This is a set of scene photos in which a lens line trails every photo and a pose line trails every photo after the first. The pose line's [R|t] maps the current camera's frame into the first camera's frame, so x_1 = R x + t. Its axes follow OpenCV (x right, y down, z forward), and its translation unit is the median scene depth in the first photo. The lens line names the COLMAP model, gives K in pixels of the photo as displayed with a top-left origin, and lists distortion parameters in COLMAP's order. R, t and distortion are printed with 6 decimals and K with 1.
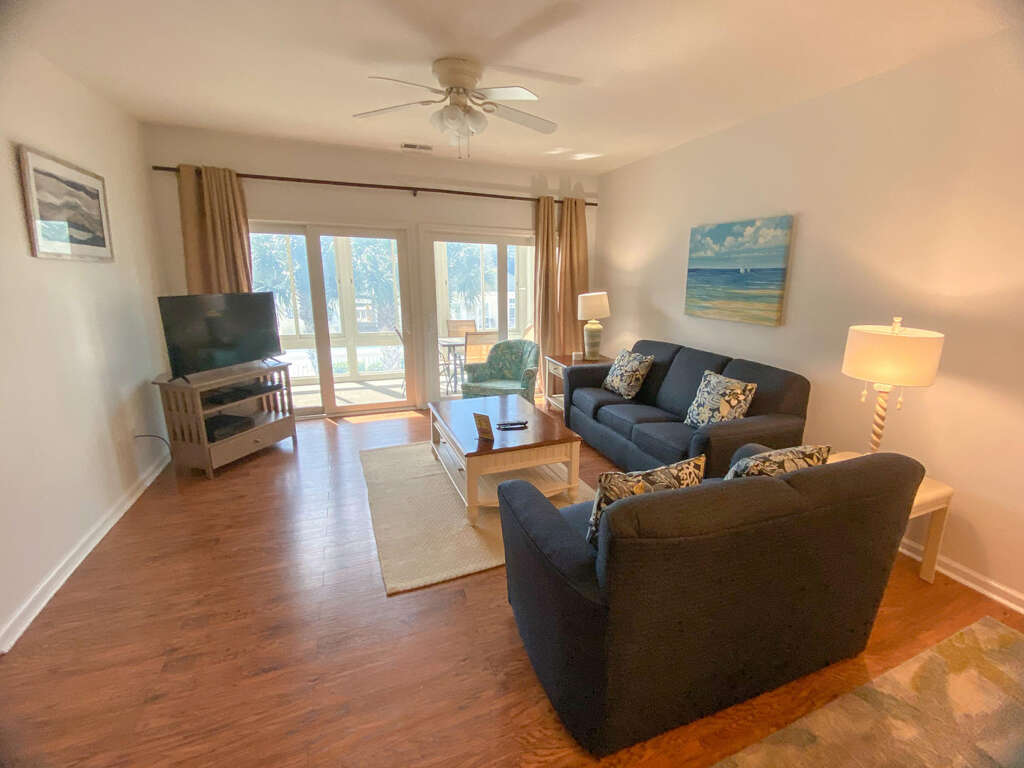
lens RADIAL K [[465.8, 0, 514.0], [0, 465.8, 400.6], [0, 0, 1]] dist [0.009651, -0.019732]
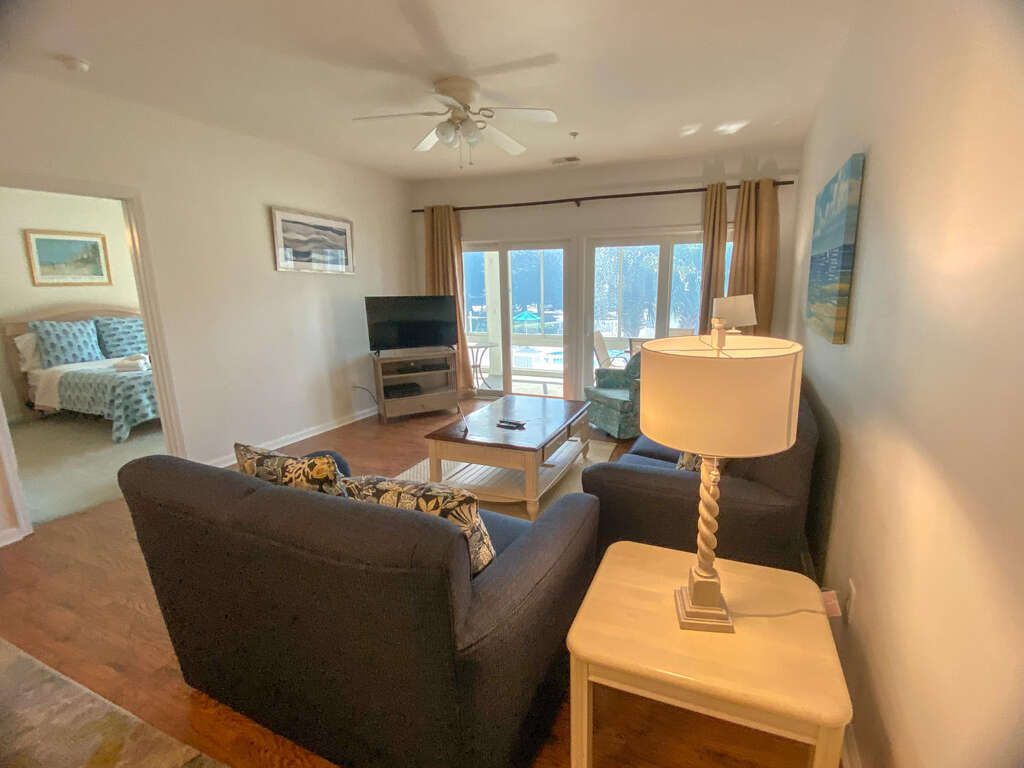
lens RADIAL K [[445.9, 0, 544.2], [0, 445.9, 387.9], [0, 0, 1]] dist [0.052570, -0.041786]
pose [[0.728292, 0.131771, -0.672478, 0.530259], [-0.162265, 0.986590, 0.017588, -0.039494], [0.665778, 0.096311, 0.739908, 0.257778]]
